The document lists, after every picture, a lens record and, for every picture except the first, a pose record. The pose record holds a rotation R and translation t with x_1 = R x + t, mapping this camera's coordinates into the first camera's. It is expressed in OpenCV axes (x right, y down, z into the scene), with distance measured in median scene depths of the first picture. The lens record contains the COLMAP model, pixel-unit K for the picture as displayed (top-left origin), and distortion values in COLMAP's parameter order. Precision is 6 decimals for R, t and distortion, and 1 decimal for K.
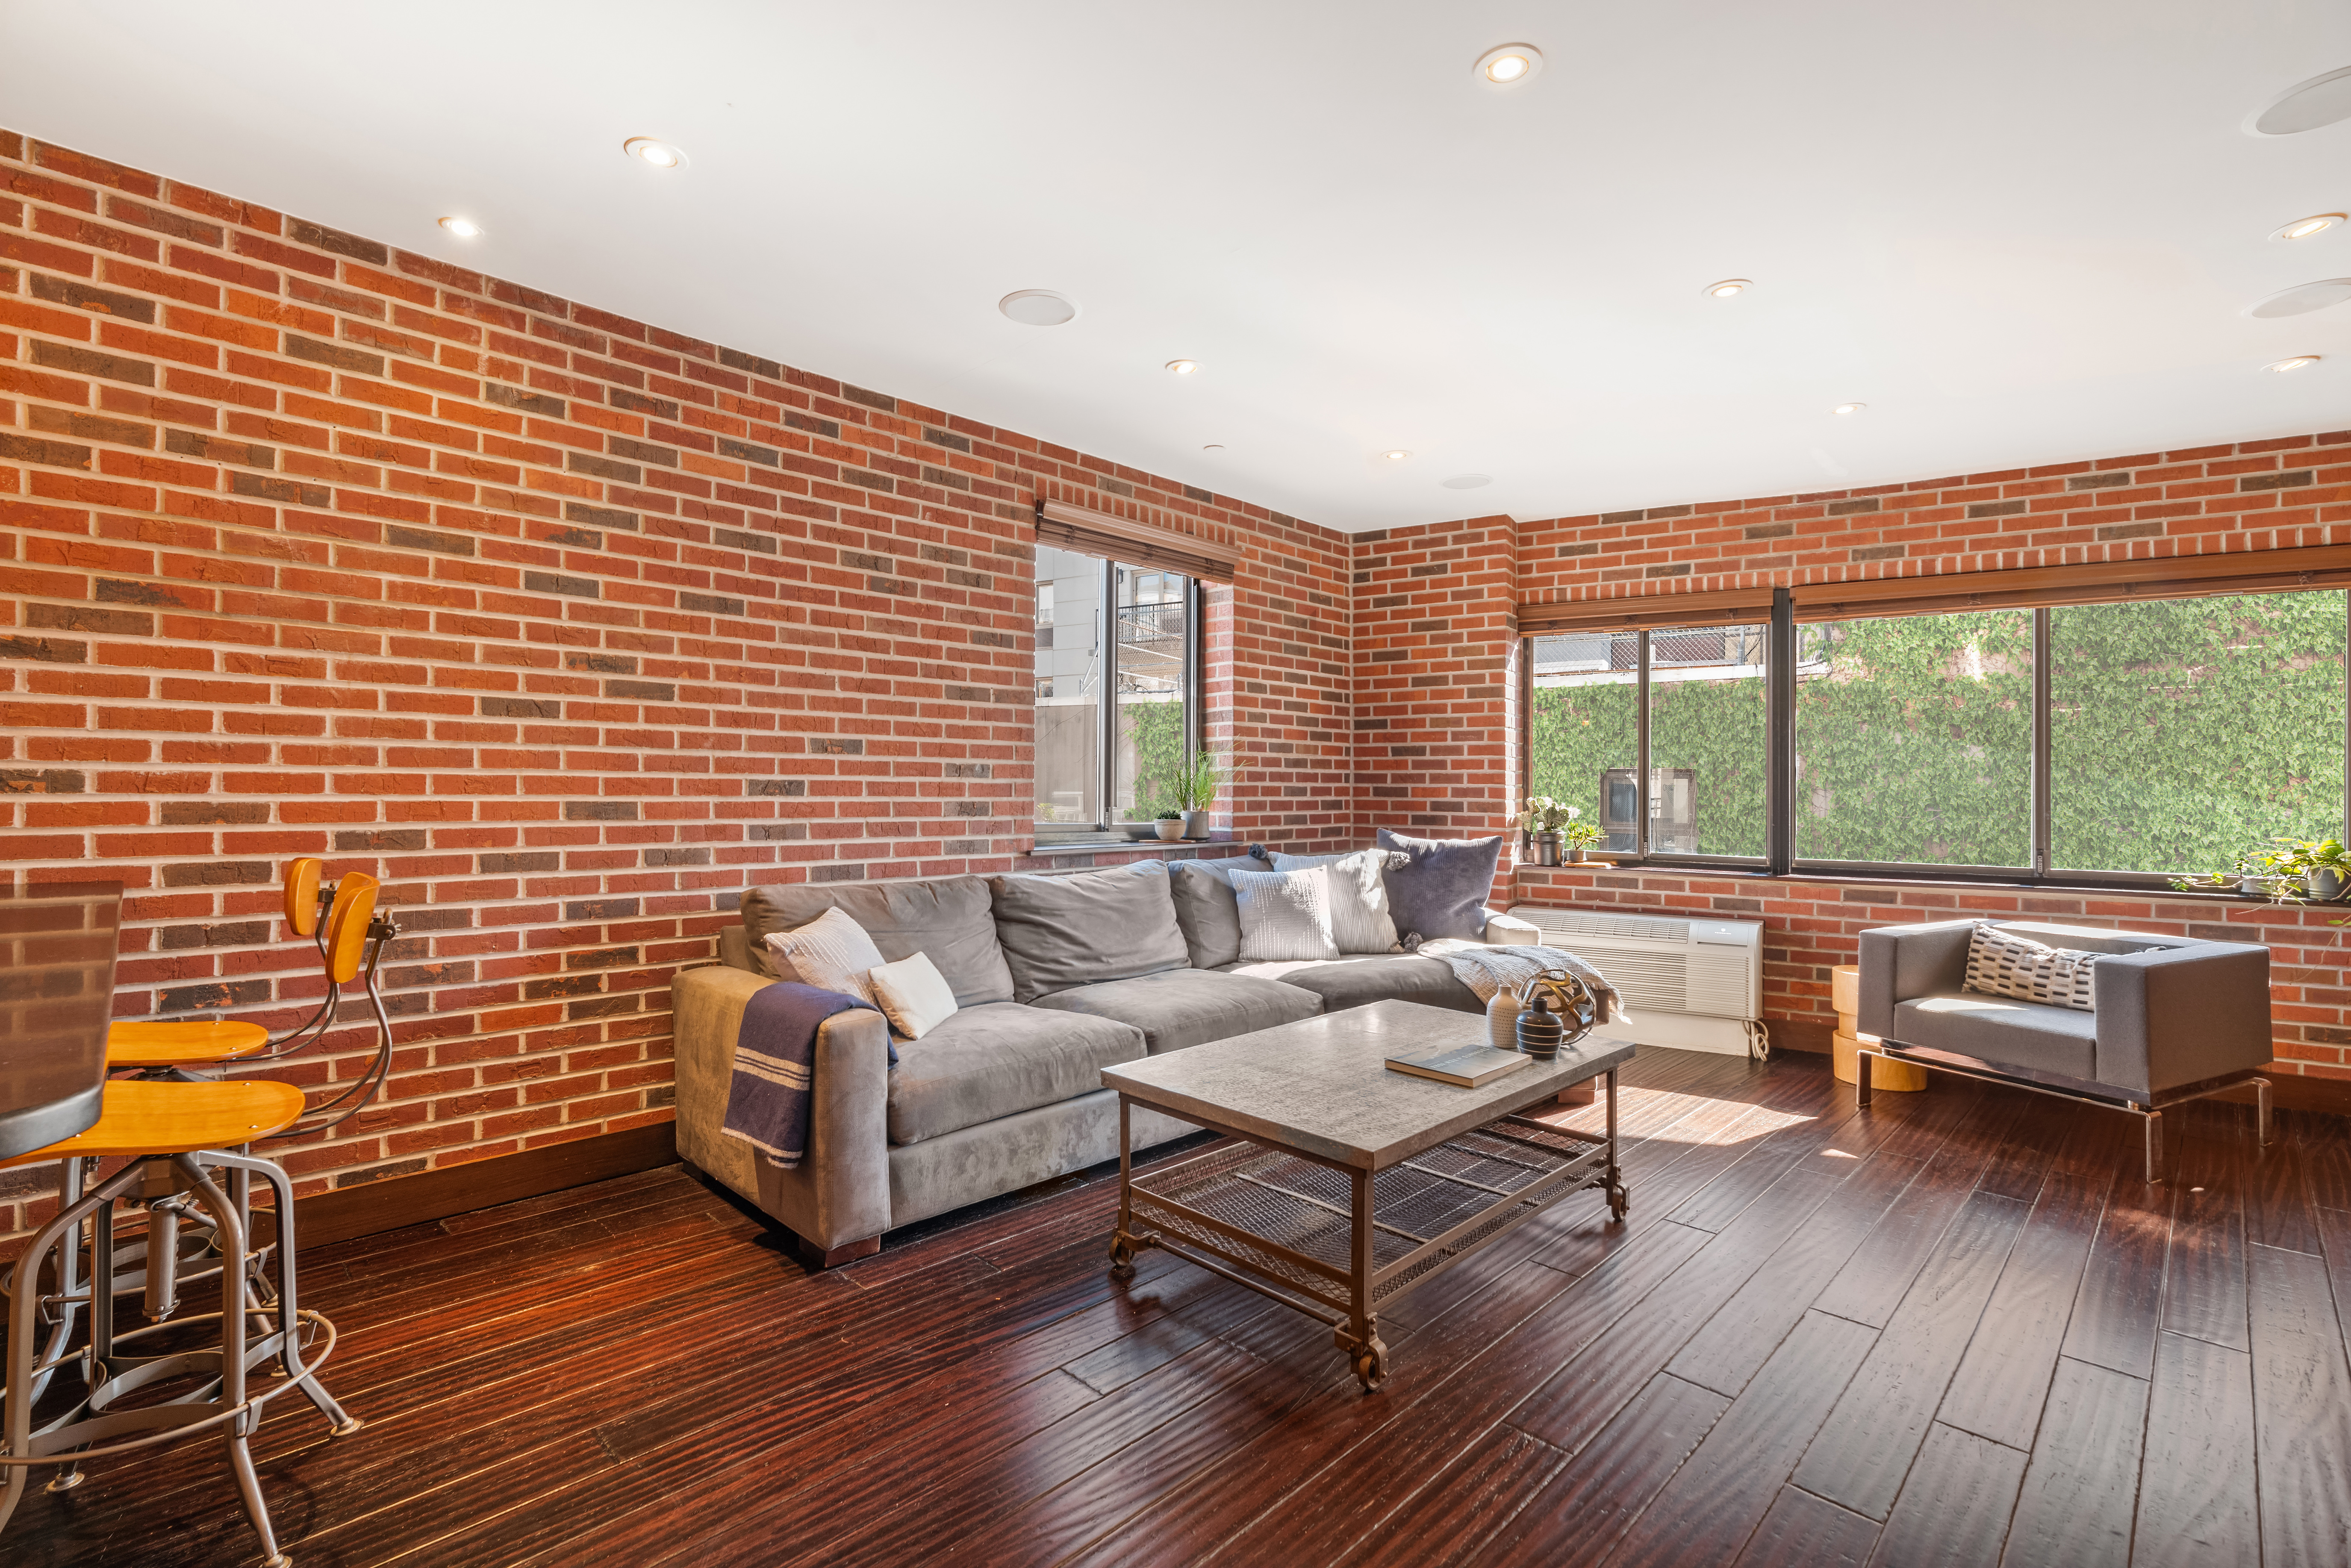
lens RADIAL K [[1066.7, 0, 1151.8], [0, 1066.7, 778.2], [0, 0, 1]] dist [-0.001211, 0.001080]
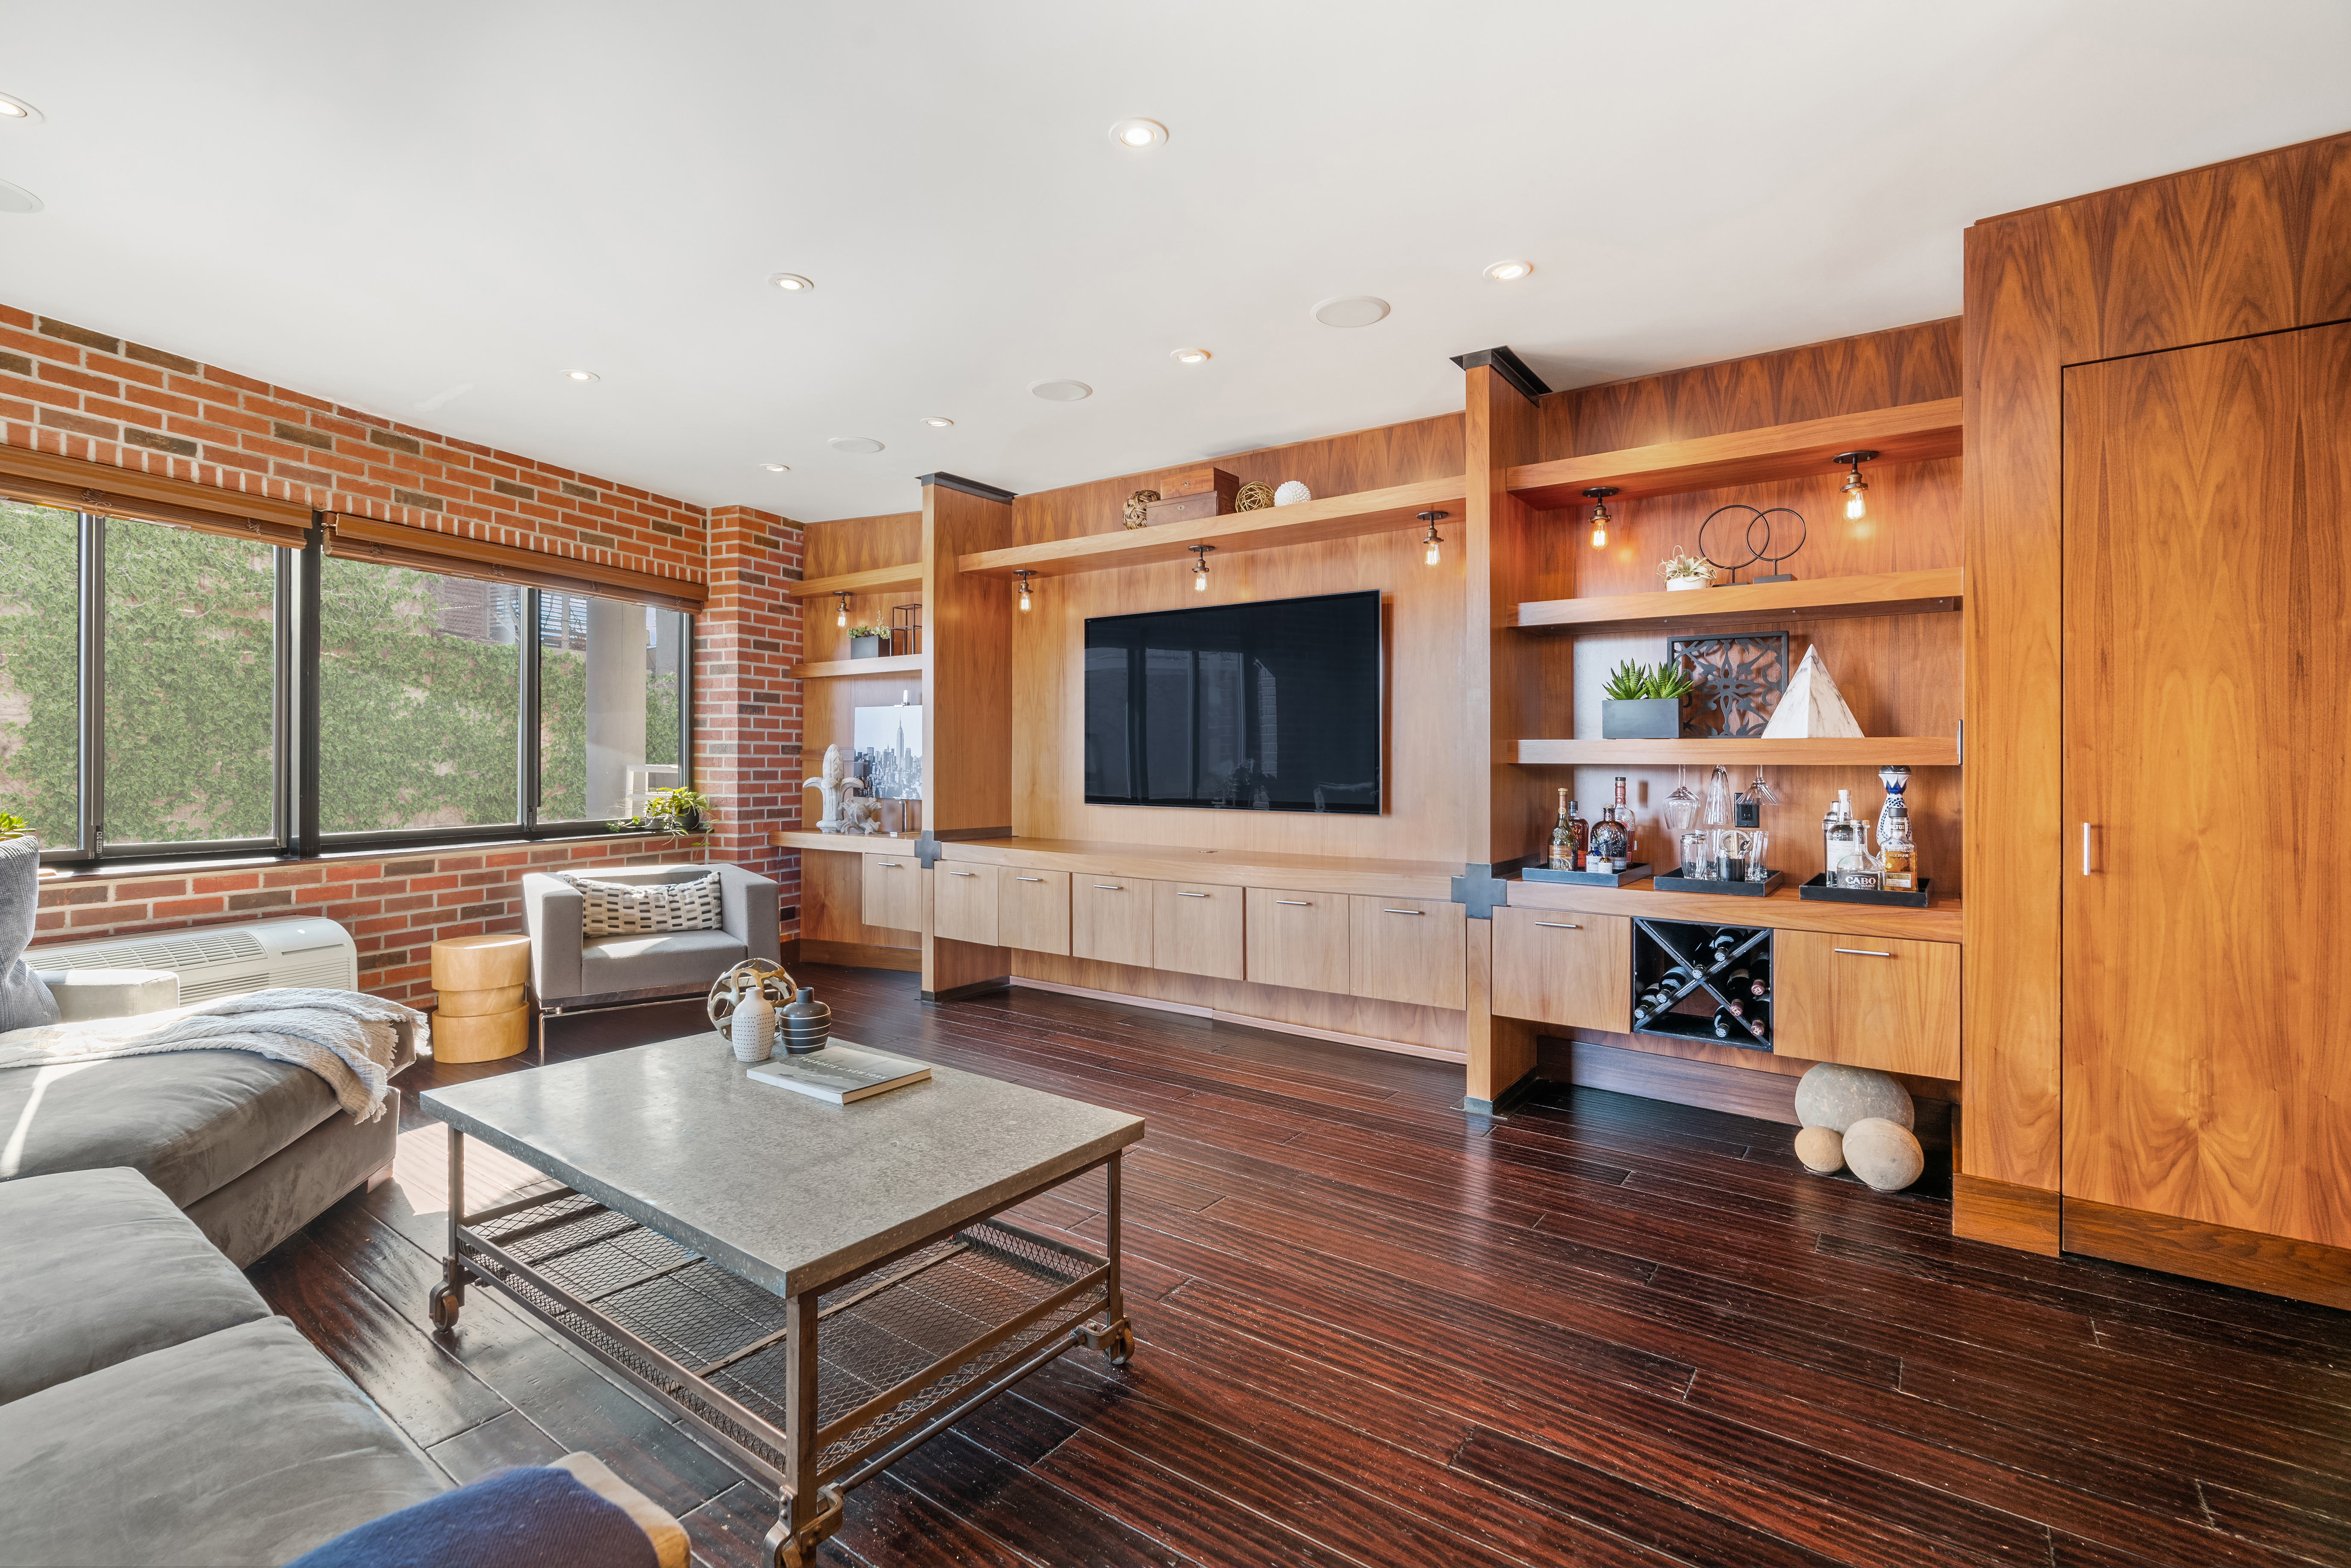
lens RADIAL K [[1066.7, 0, 1173.5], [0, 1066.7, 749.2], [0, 0, 1]] dist [-0.001211, 0.001080]
pose [[-0.166077, -0.001928, 0.986111, -0.317226], [-0.016812, 0.999858, -0.000877, -0.002764], [-0.985969, -0.016724, -0.166086, 0.449266]]
